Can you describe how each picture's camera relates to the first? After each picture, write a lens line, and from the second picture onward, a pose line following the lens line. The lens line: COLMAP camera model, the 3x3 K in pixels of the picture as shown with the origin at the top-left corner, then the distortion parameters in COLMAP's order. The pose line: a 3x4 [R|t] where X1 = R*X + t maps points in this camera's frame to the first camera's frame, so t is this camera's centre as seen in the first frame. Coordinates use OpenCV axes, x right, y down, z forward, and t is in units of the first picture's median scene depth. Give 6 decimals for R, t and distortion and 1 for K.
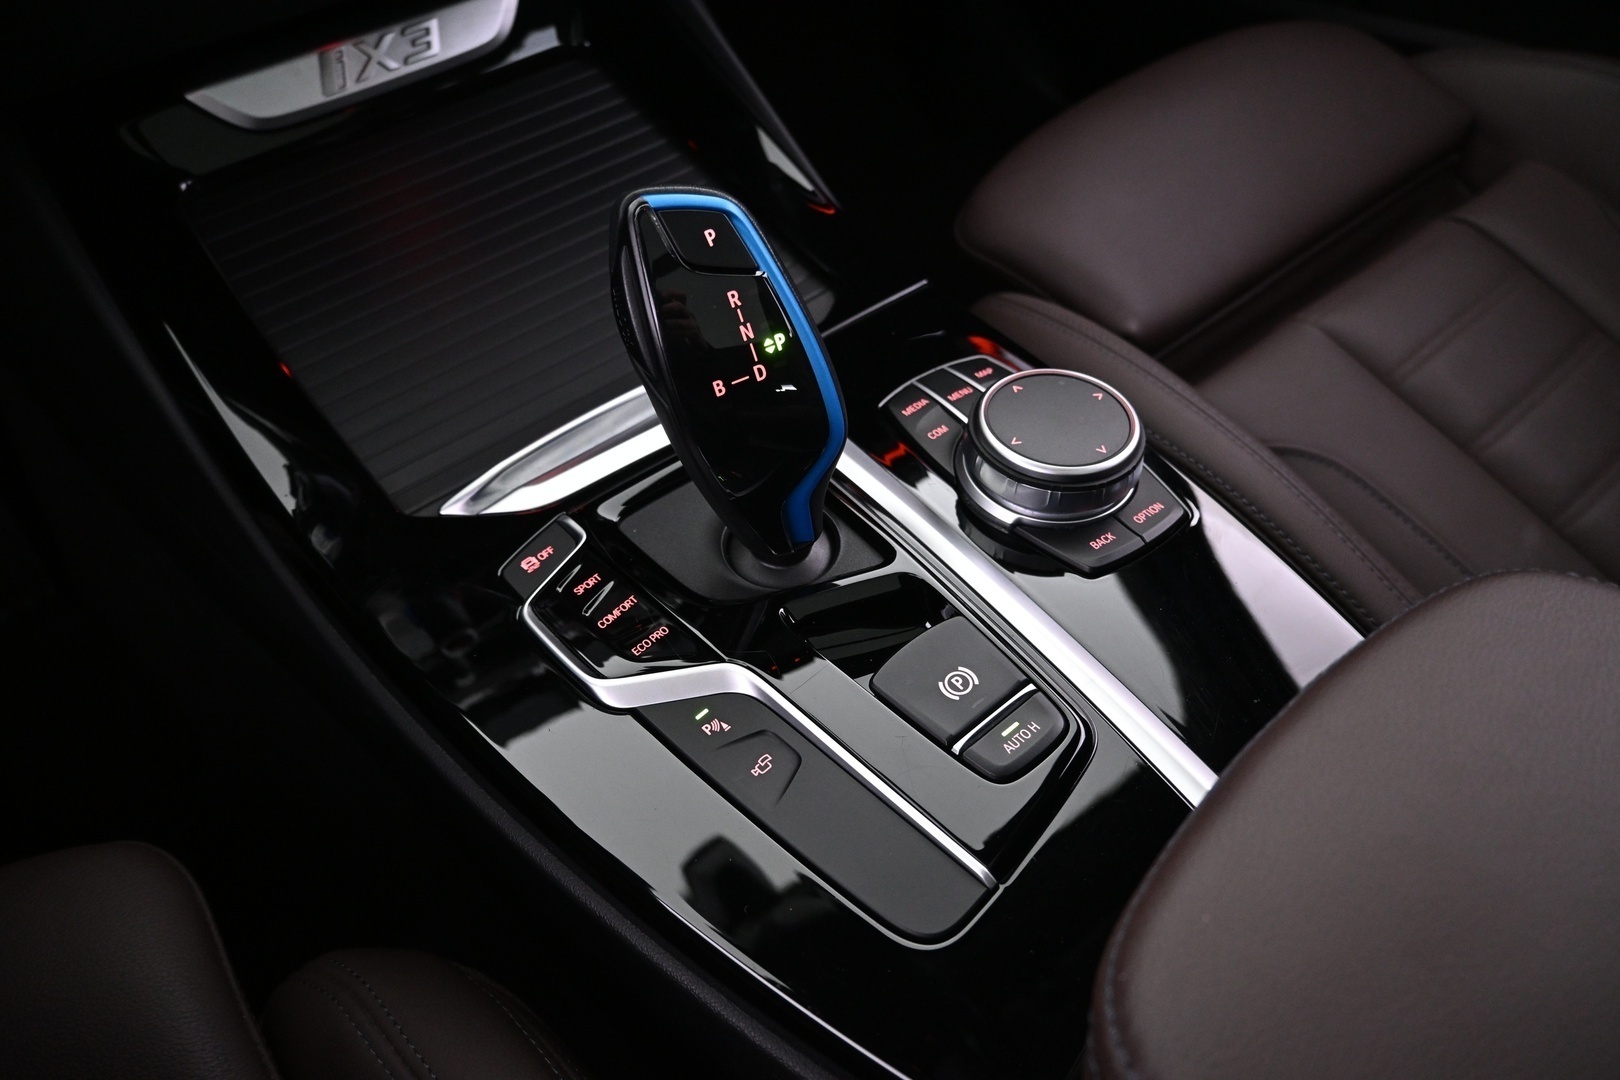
lens RADIAL K [[1086.2, 0, 810.0], [0, 1086.2, 540.0], [0, 0, 1]] dist [-0.003817, 0.001351]
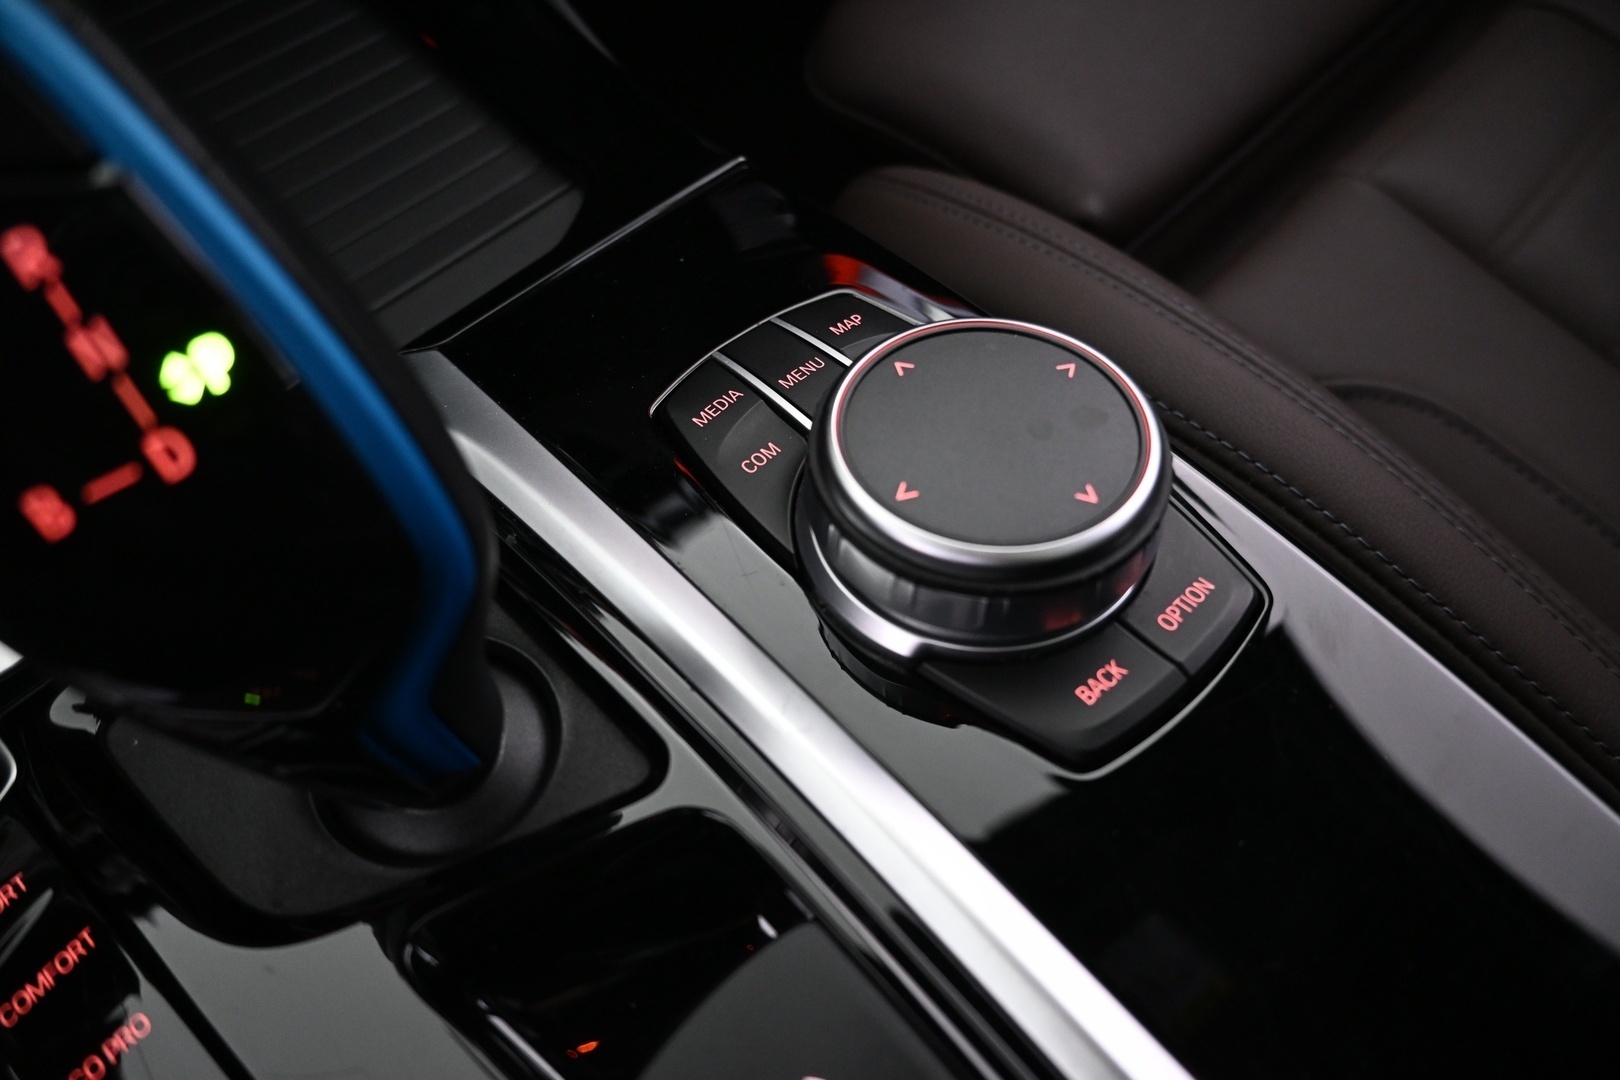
lens RADIAL K [[1086.2, 0, 810.0], [0, 1086.2, 540.0], [0, 0, 1]] dist [-0.003817, 0.001351]
pose [[0.994072, -0.097181, 0.048753, 0.109538], [0.091885, 0.990623, 0.101112, -0.108031], [-0.058122, -0.096033, 0.993680, 0.473449]]
